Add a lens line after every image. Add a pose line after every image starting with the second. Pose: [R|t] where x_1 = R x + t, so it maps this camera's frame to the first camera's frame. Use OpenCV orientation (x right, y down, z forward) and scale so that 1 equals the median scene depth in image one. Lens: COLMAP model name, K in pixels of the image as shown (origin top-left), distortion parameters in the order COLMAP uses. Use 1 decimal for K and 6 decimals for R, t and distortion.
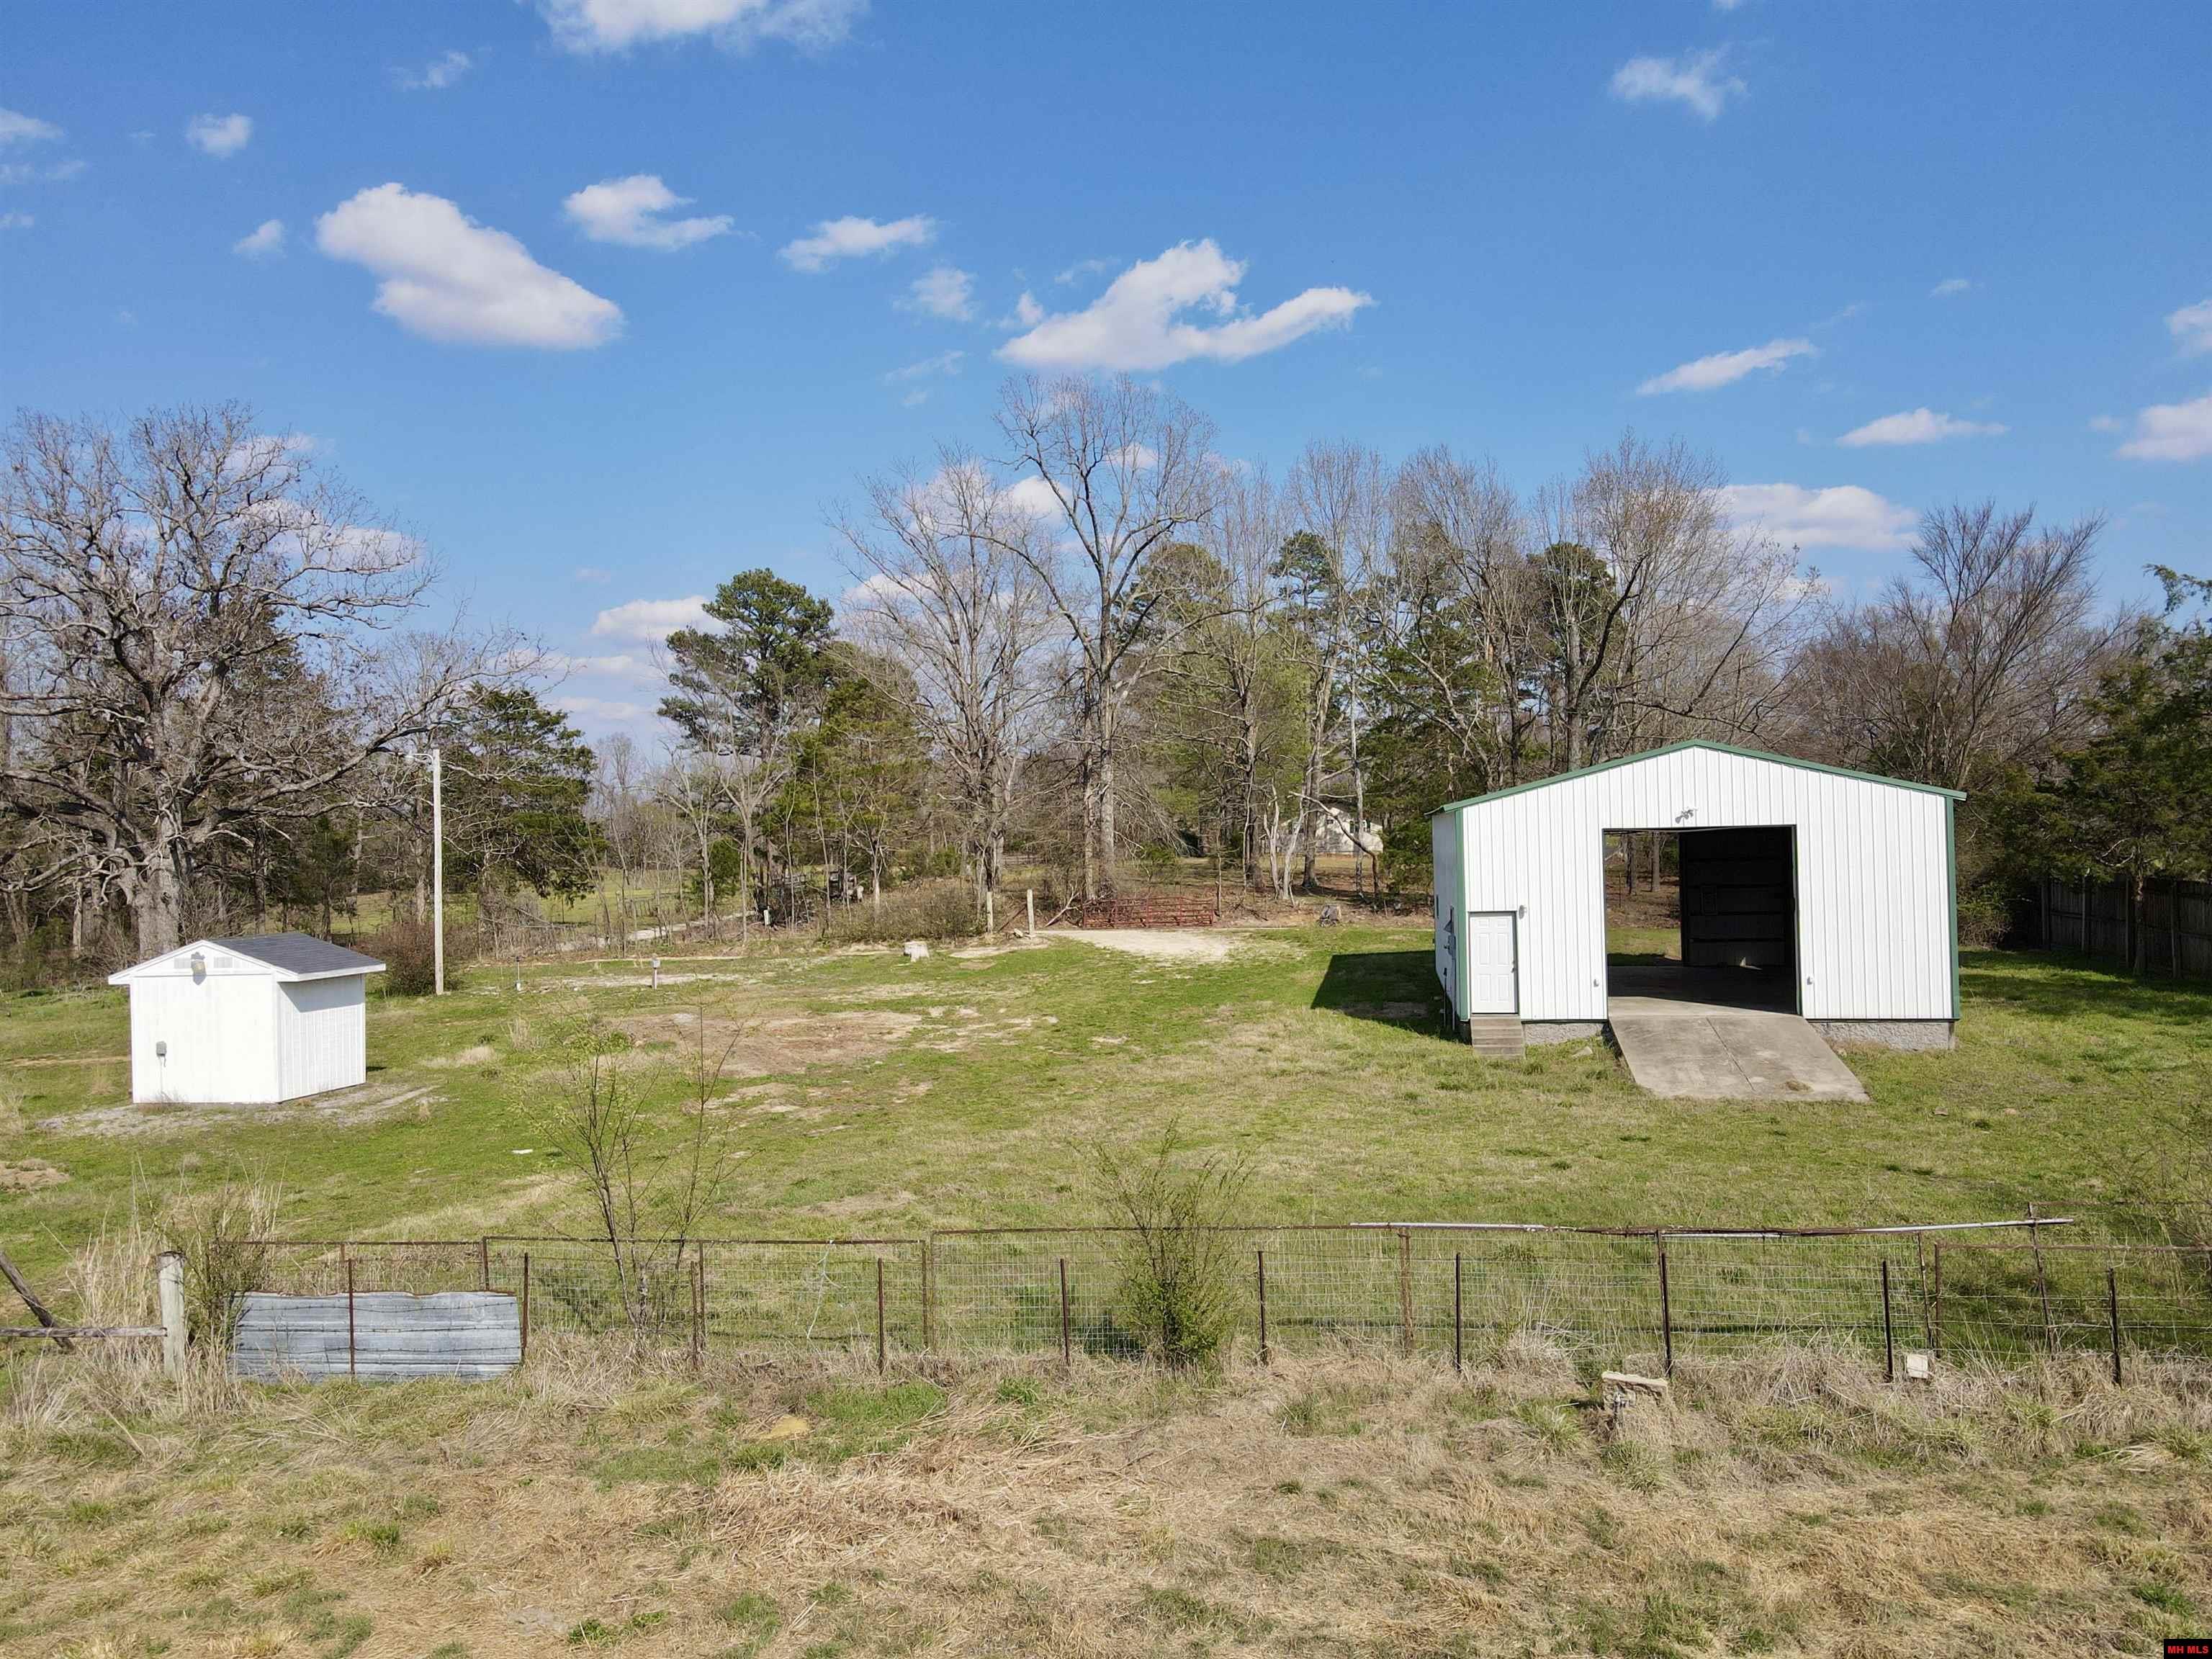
lens RADIAL K [[1584.7, 0, 1119.2], [0, 1584.7, 812.9], [0, 0, 1]] dist [0.006811, 0.008893]
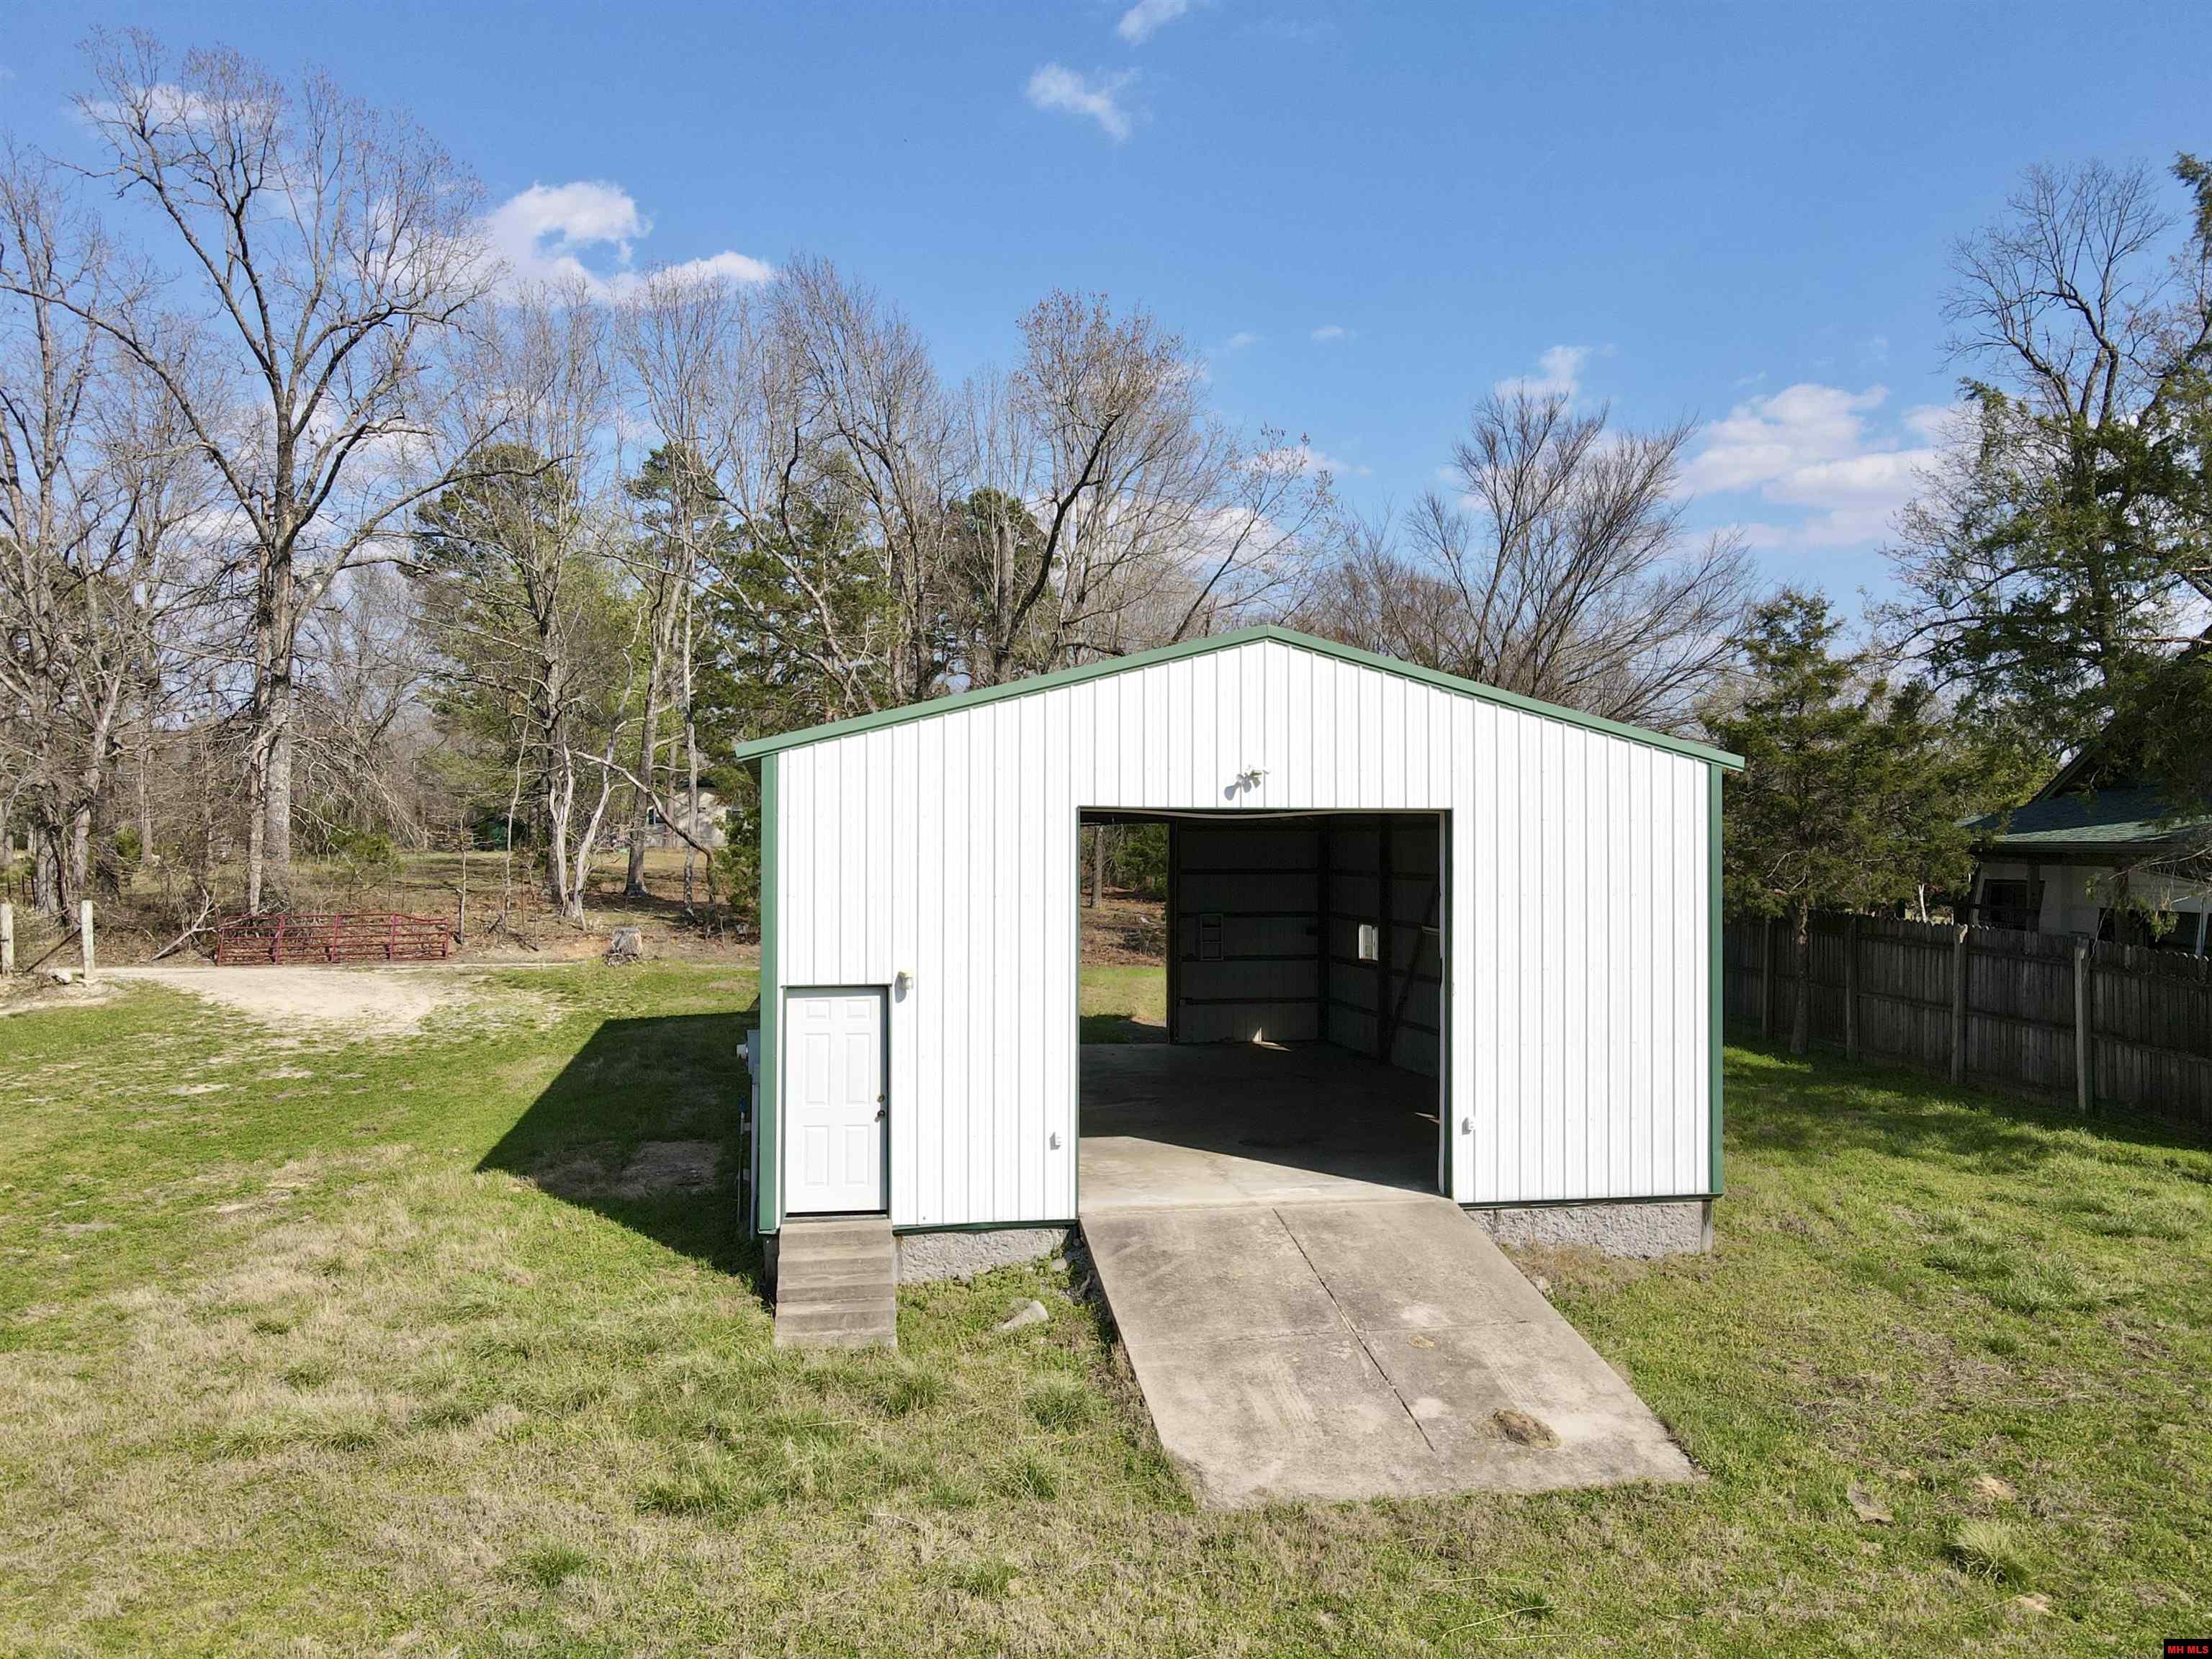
lens RADIAL K [[1536.5, 0, 1074.0], [0, 1536.5, 825.4], [0, 0, 1]] dist [0.001425, 0.001444]
pose [[0.943468, 0.026218, 0.330425, 0.154641], [-0.029251, 0.999563, 0.004210, 0.013444], [-0.330171, -0.013637, 0.943823, 0.572916]]
